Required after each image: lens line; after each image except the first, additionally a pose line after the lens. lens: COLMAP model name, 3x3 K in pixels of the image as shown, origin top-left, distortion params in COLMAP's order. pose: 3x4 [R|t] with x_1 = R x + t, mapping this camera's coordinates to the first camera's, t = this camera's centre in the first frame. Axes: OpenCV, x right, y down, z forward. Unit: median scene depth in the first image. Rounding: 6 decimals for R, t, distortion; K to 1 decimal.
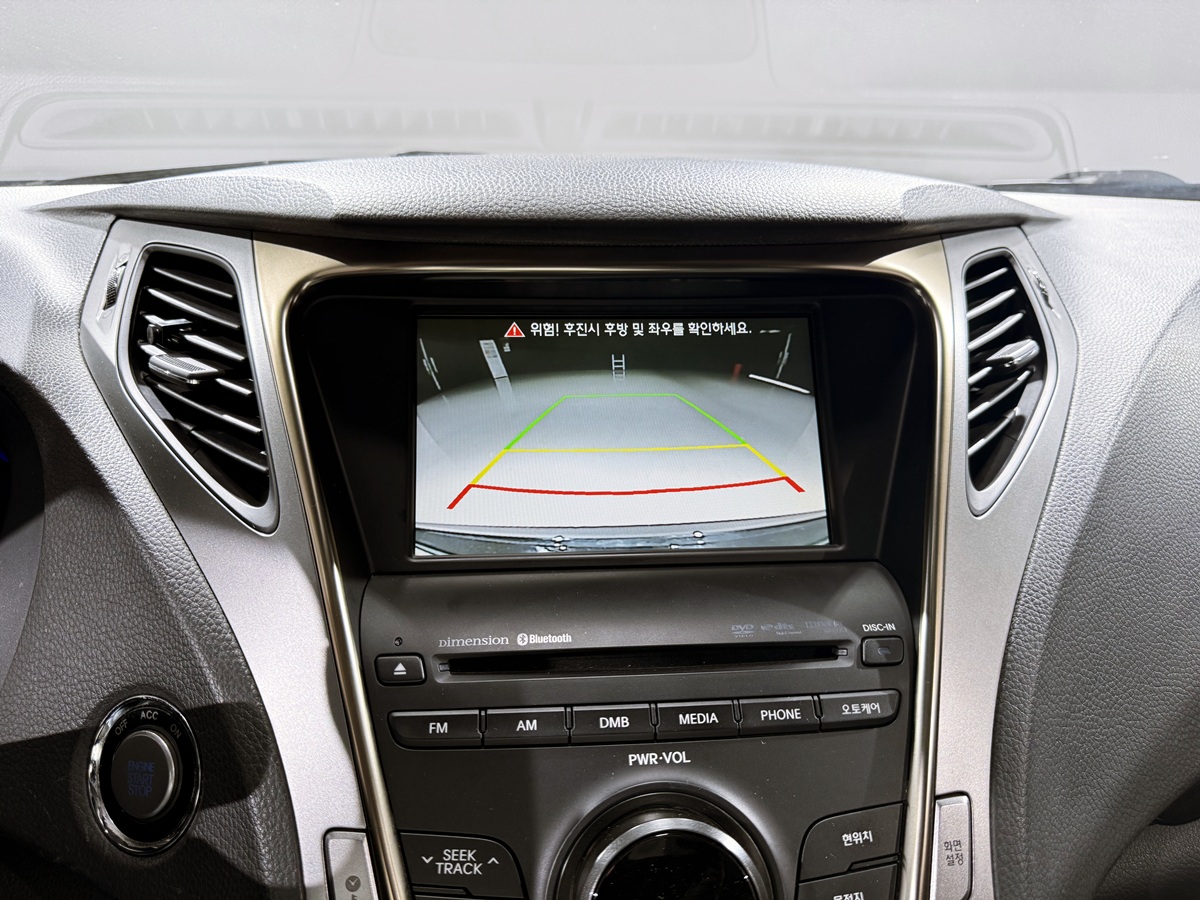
lens RADIAL K [[834.9, 0, 607.5], [0, 834.9, 444.6], [0, 0, 1]] dist [0.025234, -0.057730]
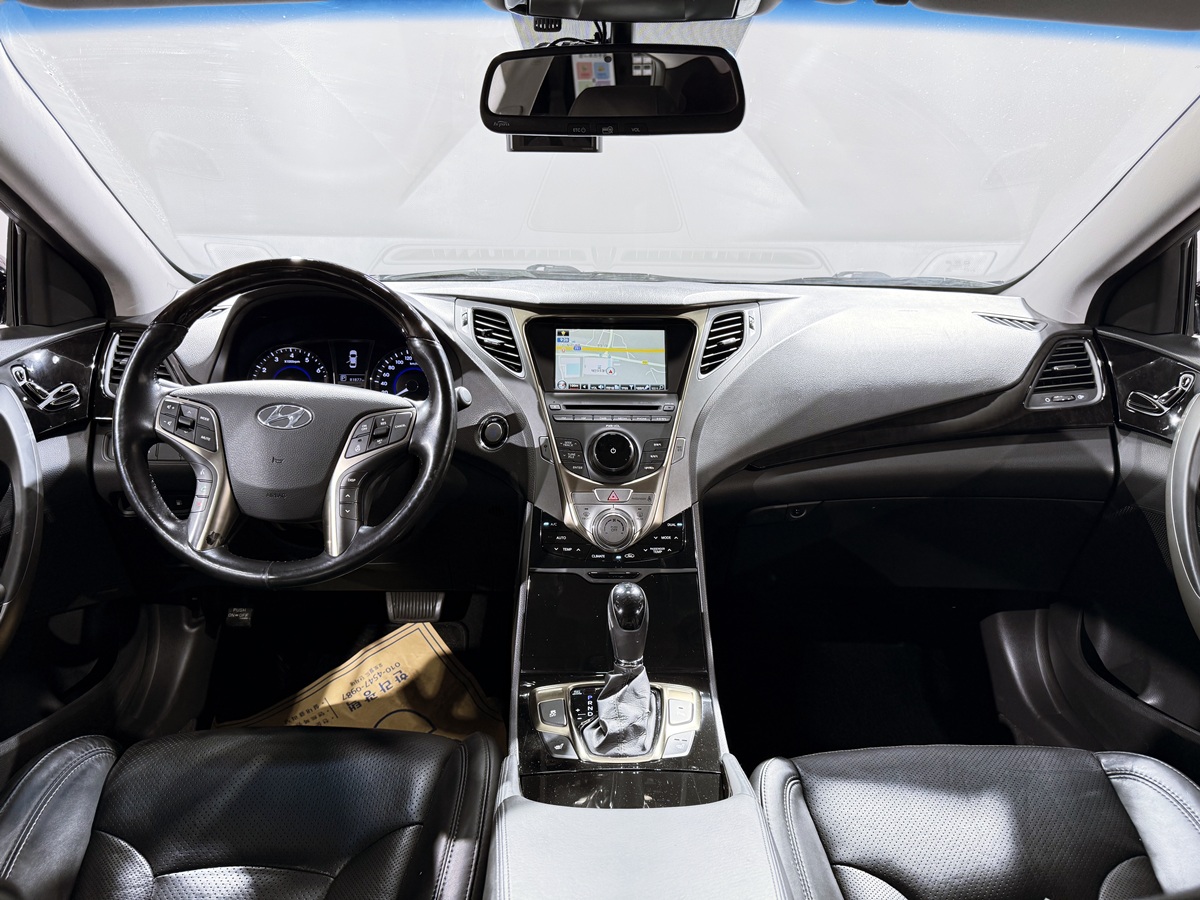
lens RADIAL K [[834.9, 0, 624.2], [0, 834.9, 460.0], [0, 0, 1]] dist [0.025234, -0.057730]
pose [[0.998426, 0.017203, -0.053381, 0.334288], [-0.019249, 0.999091, -0.038038, 0.670977], [0.052678, 0.039005, 0.997849, -3.154553]]
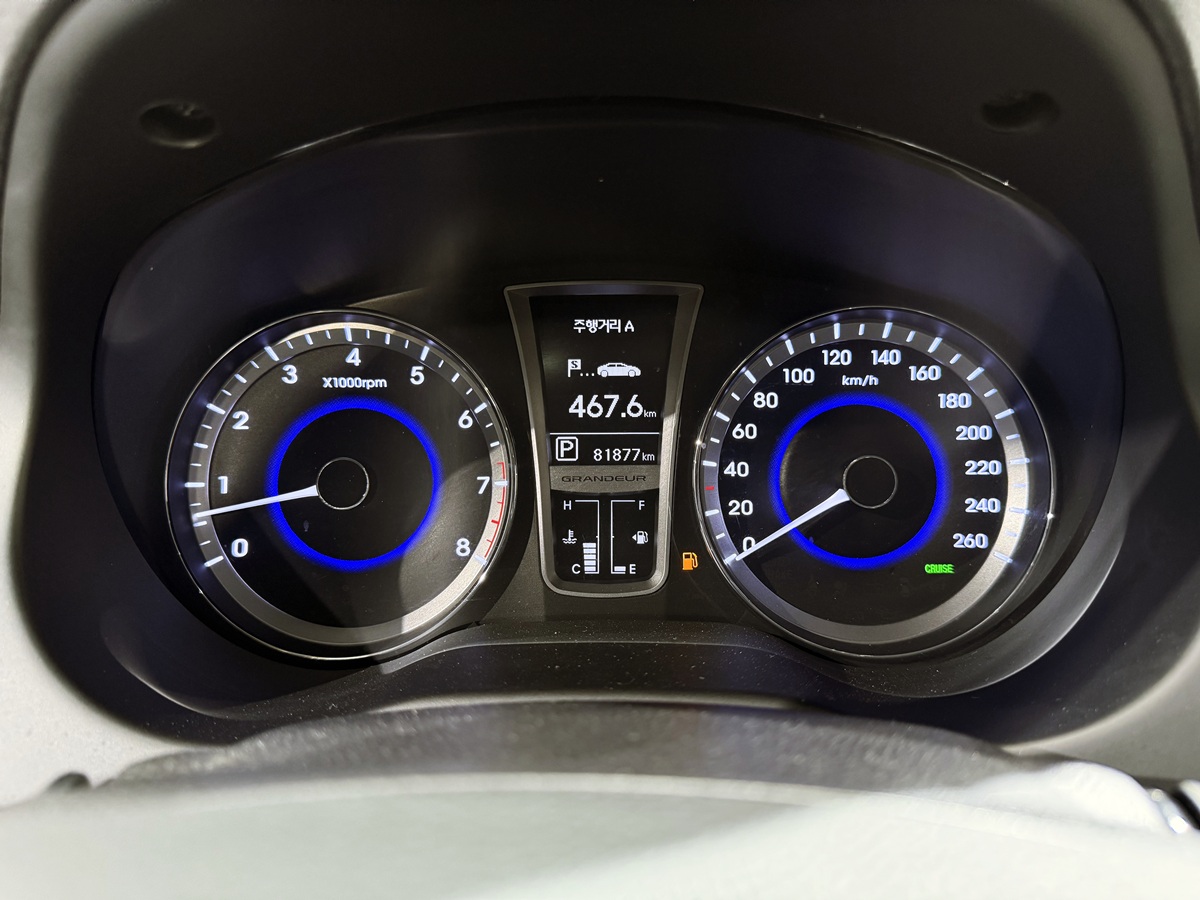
lens RADIAL K [[834.9, 0, 598.3], [0, 834.9, 462.3], [0, 0, 1]] dist [0.025234, -0.057730]
pose [[0.990237, 0.019378, -0.138043, -1.290536], [-0.015080, 0.999371, 0.032112, 0.050915], [0.138579, -0.029717, 0.989905, 0.310110]]
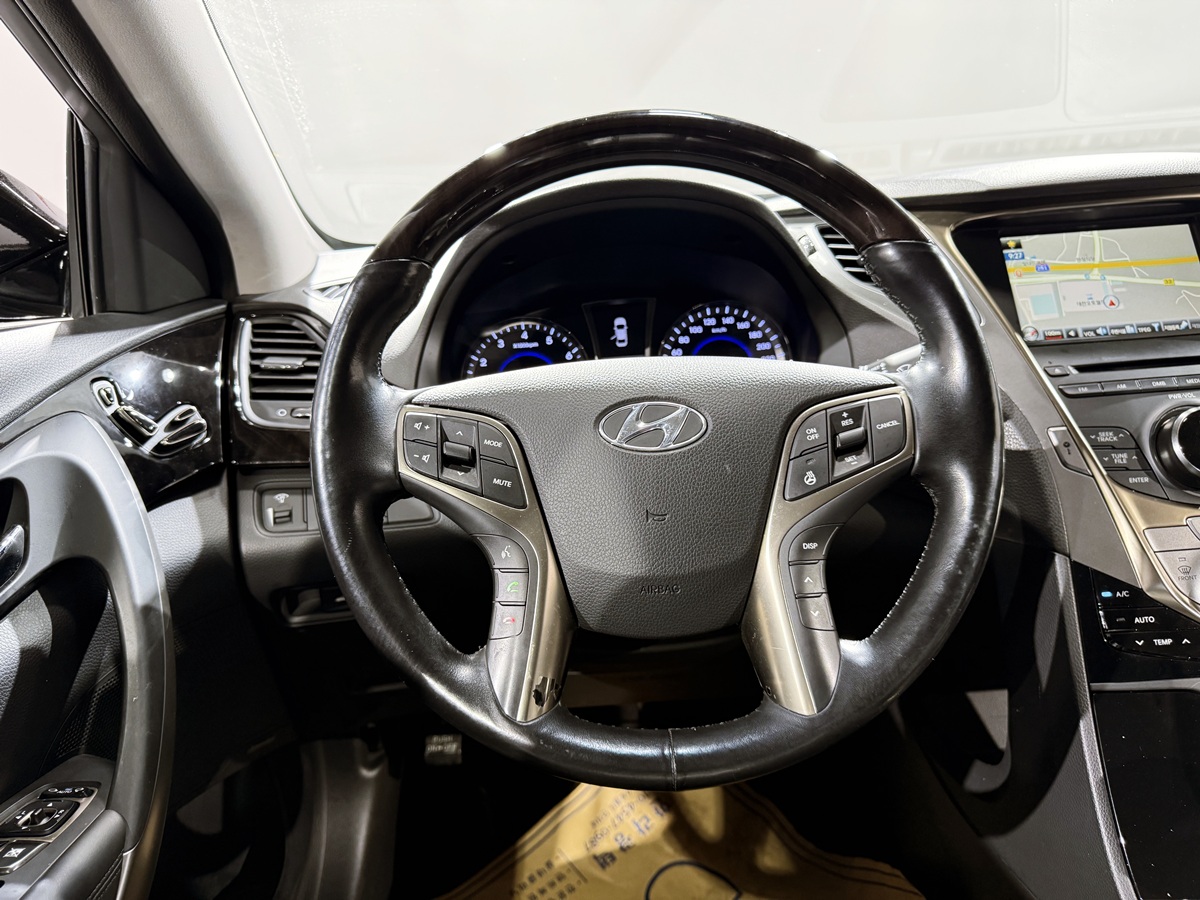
lens RADIAL K [[834.9, 0, 595.7], [0, 834.9, 460.1], [0, 0, 1]] dist [0.025234, -0.057730]
pose [[0.990977, -0.067422, -0.115843, -1.221737], [0.061998, 0.996833, -0.049810, 0.530792], [0.118835, 0.042179, 0.992018, -1.408087]]
